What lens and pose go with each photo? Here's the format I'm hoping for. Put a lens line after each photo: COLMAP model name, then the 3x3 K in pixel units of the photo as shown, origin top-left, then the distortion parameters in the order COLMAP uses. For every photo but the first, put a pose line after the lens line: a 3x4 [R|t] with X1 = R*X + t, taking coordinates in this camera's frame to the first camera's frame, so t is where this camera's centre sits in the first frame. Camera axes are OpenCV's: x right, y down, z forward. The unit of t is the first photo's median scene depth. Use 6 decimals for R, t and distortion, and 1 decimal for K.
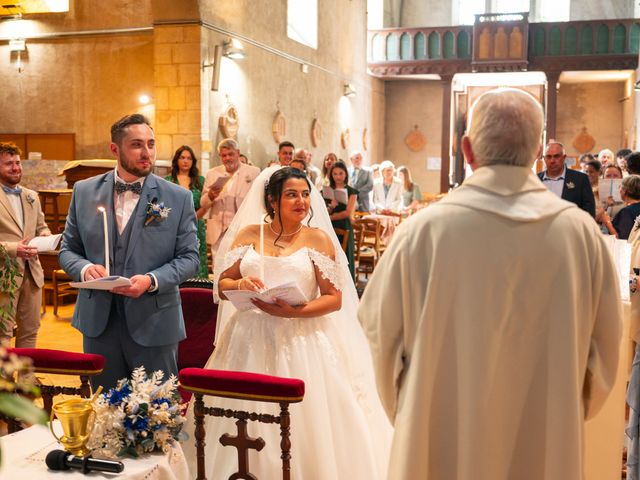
lens RADIAL K [[765.1, 0, 320.0], [0, 765.1, 240.0], [0, 0, 1]] dist [-0.001706, -0.042192]
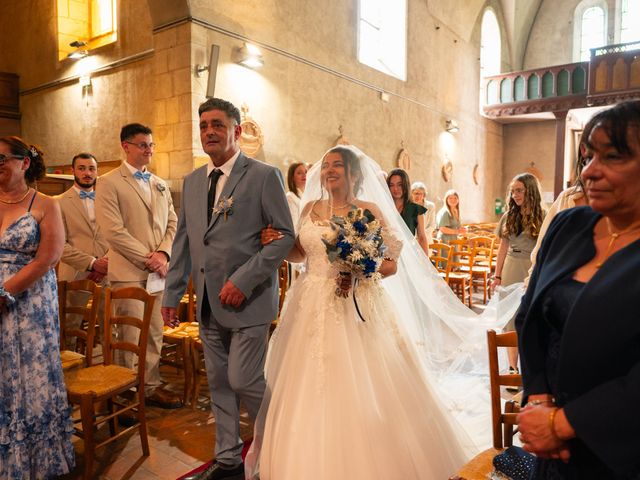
lens RADIAL K [[483.8, 0, 320.0], [0, 483.8, 240.0], [0, 0, 1]] dist [-0.002818, 0.004874]
pose [[0.940365, 0.016152, -0.339782, 0.106686], [-0.027272, 0.999236, -0.027977, -0.015981], [0.339071, 0.035575, 0.940088, 0.347492]]
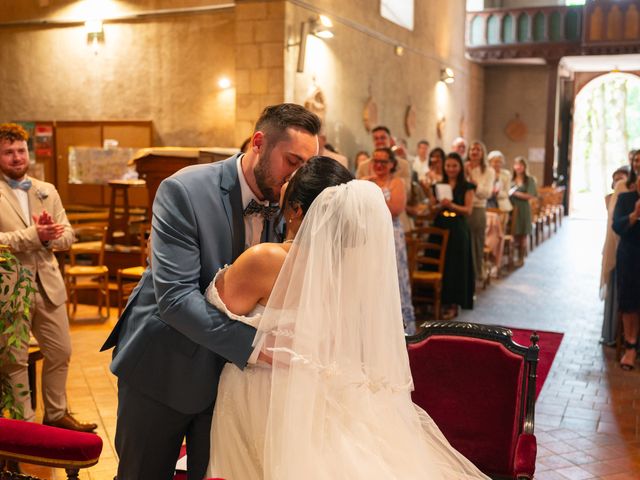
lens RADIAL K [[765.1, 0, 320.0], [0, 765.1, 240.0], [0, 0, 1]] dist [-0.001706, -0.042192]
pose [[0.993204, 0.016920, -0.115154, -0.004294], [-0.015670, 0.999808, 0.011747, -0.005150], [0.115330, -0.009862, 0.993278, 0.066070]]
